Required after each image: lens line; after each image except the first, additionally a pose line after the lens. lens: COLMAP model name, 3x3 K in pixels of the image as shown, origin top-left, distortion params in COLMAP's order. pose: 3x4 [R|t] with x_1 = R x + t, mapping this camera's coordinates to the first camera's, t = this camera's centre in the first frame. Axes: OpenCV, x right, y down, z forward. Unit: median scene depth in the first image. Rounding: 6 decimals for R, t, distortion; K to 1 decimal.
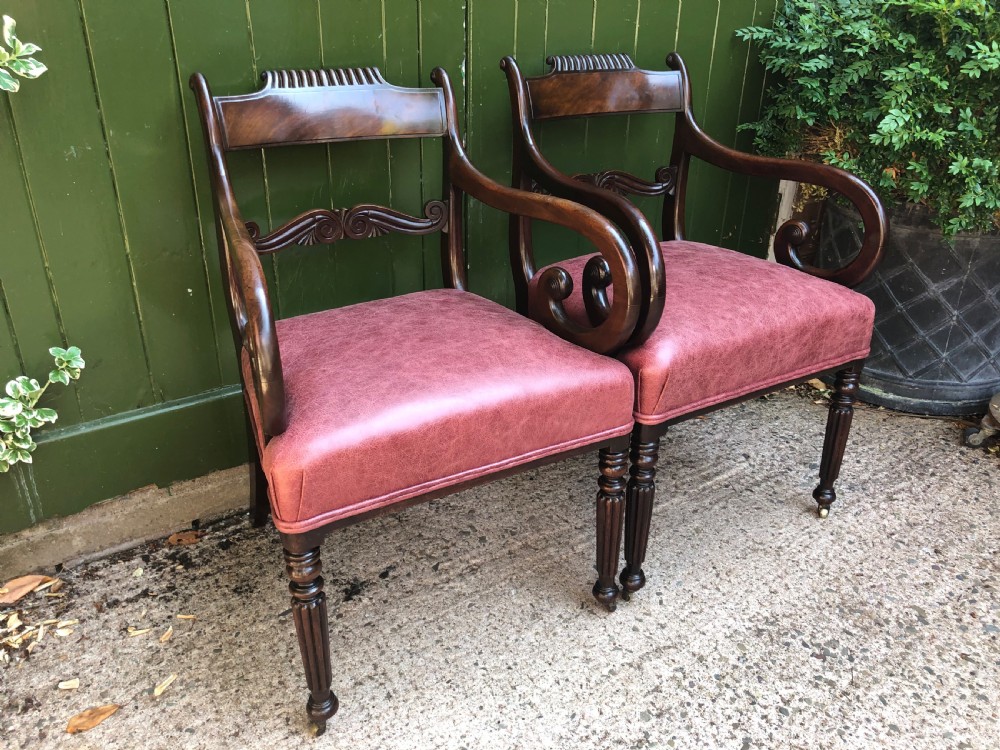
lens RADIAL K [[819.0, 0, 501.6], [0, 819.0, 362.4], [0, 0, 1]] dist [0.002940, 0.016607]
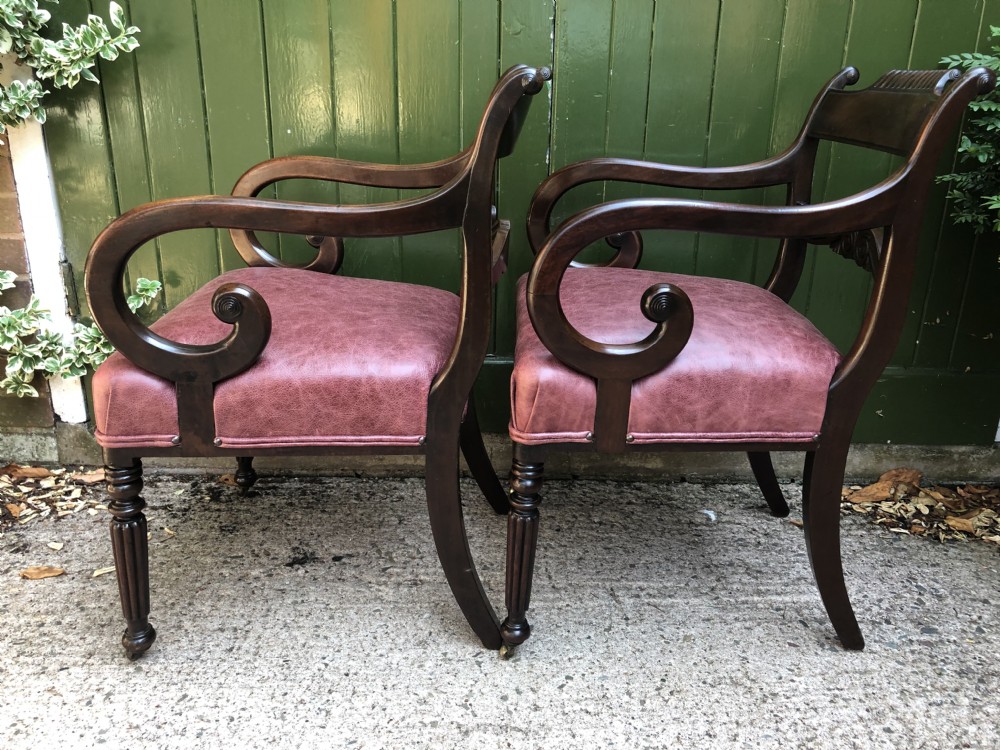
lens RADIAL K [[819.0, 0, 507.7], [0, 819.0, 359.3], [0, 0, 1]] dist [-0.014656, 0.052105]
pose [[0.838802, 0.170349, -0.517101, 0.527924], [-0.242513, 0.967265, -0.074740, 0.054573], [0.487442, 0.188096, 0.852655, 0.228340]]
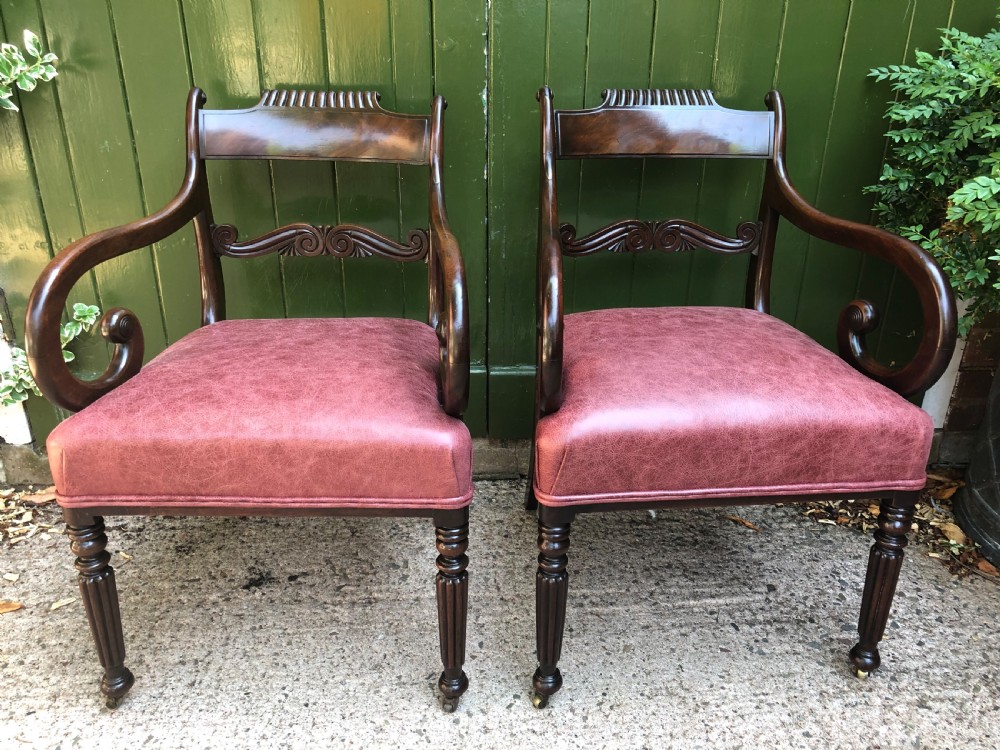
lens RADIAL K [[819.3, 0, 504.7], [0, 819.3, 360.0], [0, 0, 1]] dist [-0.001548, 0.022457]
pose [[0.869133, 0.190224, -0.456533, 0.530610], [-0.212412, 0.977176, 0.002778, -0.068321], [0.446642, 0.094559, 0.889702, 0.196274]]
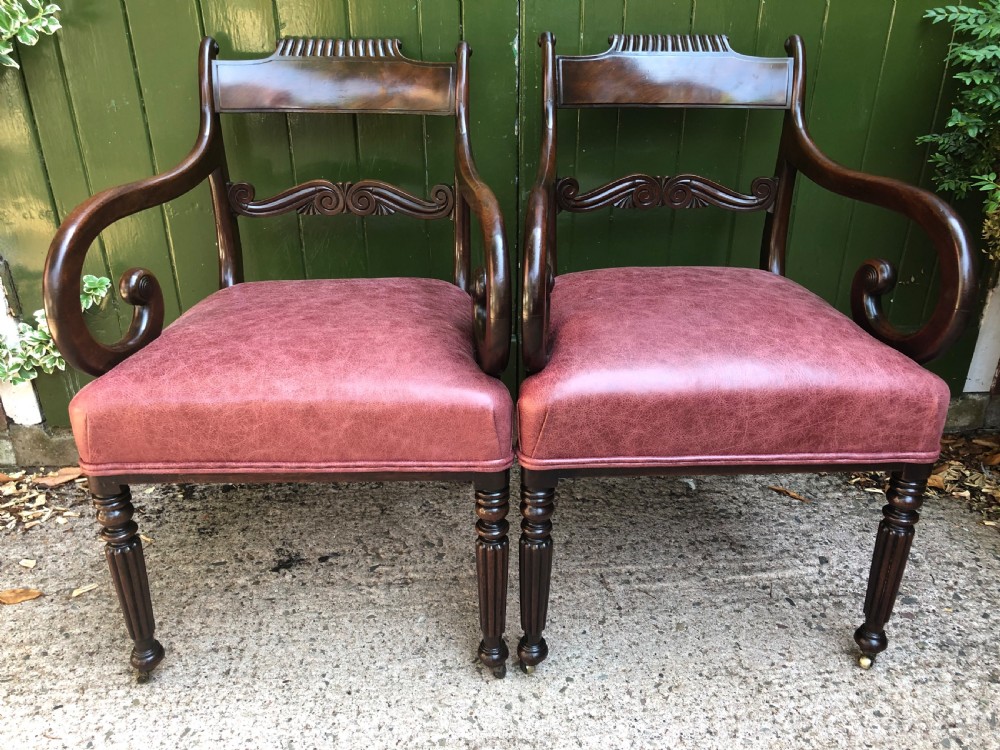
lens RADIAL K [[820.2, 0, 499.6], [0, 820.2, 359.4], [0, 0, 1]] dist [0.001750, 0.017242]
pose [[0.874773, 0.189612, -0.445892, 0.456373], [-0.195920, 0.980084, 0.032407, -0.048555], [0.443156, 0.059010, 0.894500, 0.219080]]
